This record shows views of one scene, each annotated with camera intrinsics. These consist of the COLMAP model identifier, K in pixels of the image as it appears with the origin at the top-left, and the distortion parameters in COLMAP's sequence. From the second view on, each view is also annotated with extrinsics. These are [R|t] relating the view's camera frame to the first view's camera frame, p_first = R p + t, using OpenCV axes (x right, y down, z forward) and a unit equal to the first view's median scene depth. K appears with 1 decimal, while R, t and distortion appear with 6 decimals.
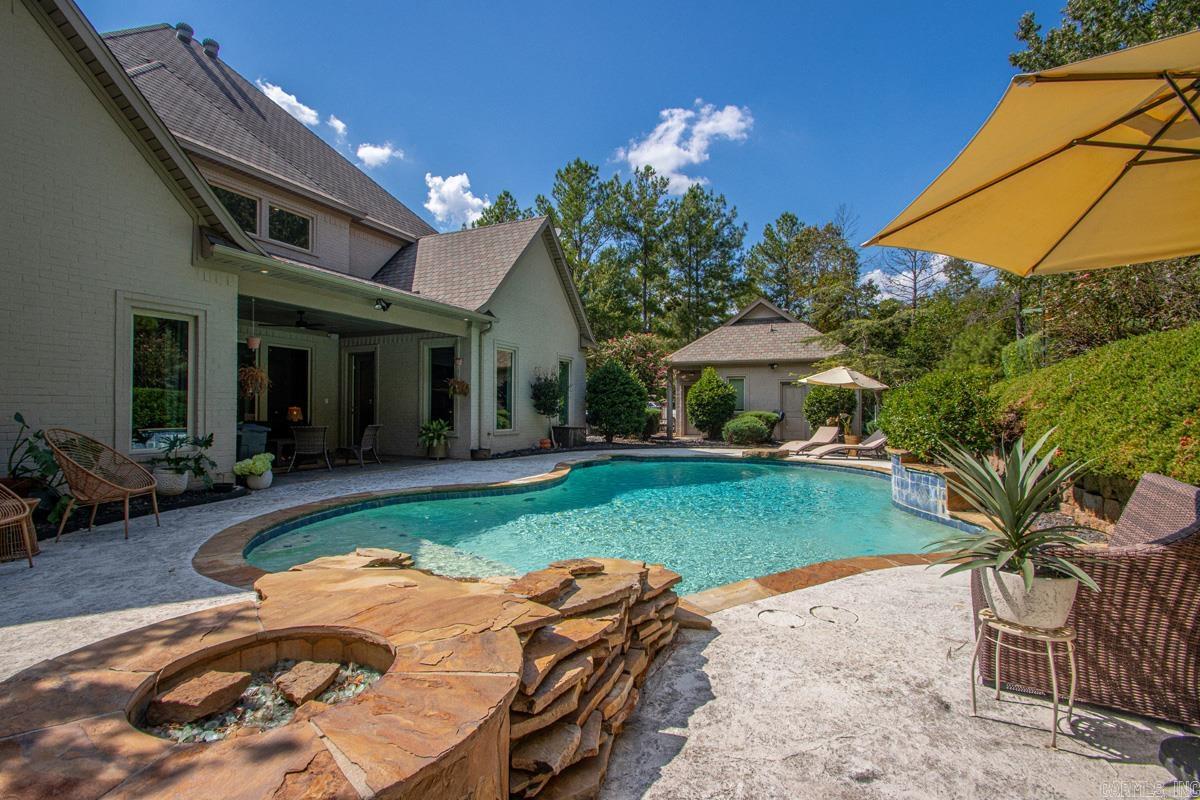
lens RADIAL K [[559.5, 0, 572.5], [0, 559.5, 403.7], [0, 0, 1]] dist [0.012309, -0.016618]
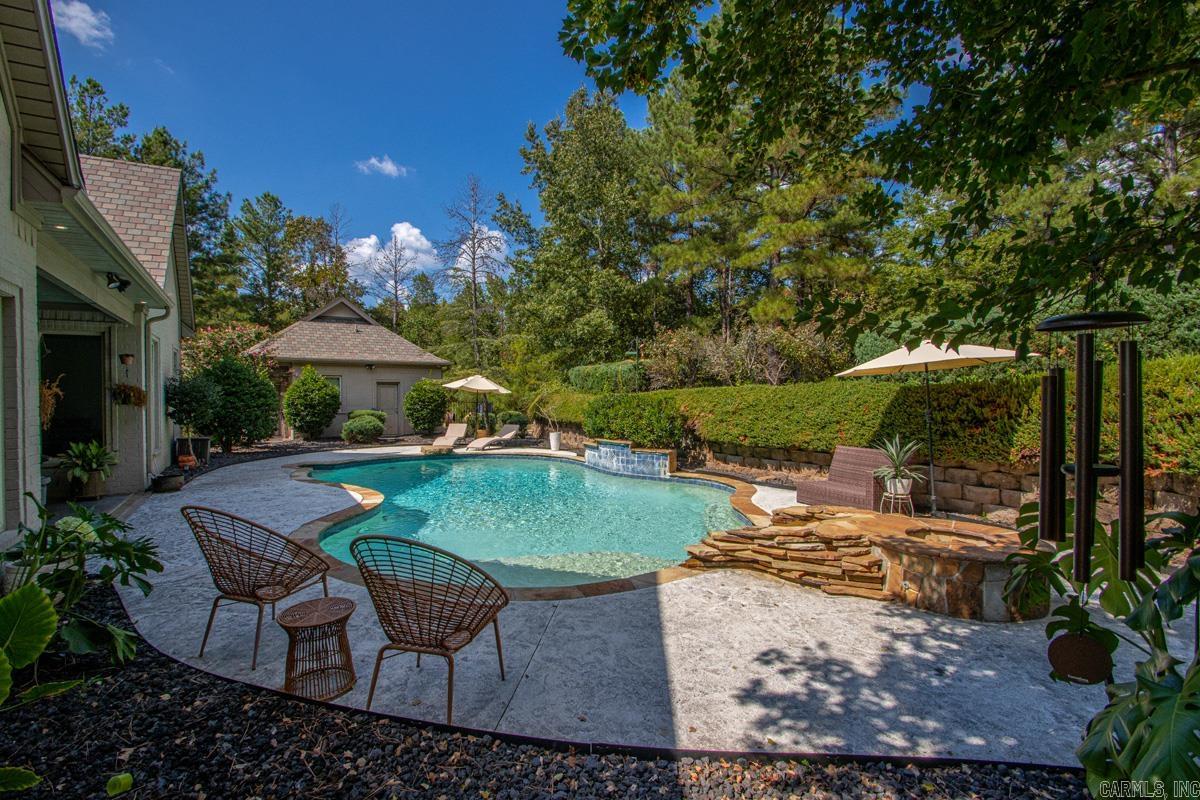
lens RADIAL K [[570.1, 0, 580.5], [0, 570.1, 404.1], [0, 0, 1]] dist [0.012328, -0.018175]
pose [[0.560227, -0.017383, 0.828157, -0.435070], [-0.001932, 0.999750, 0.022292, -0.030071], [-0.828337, -0.014088, 0.560053, 0.097525]]
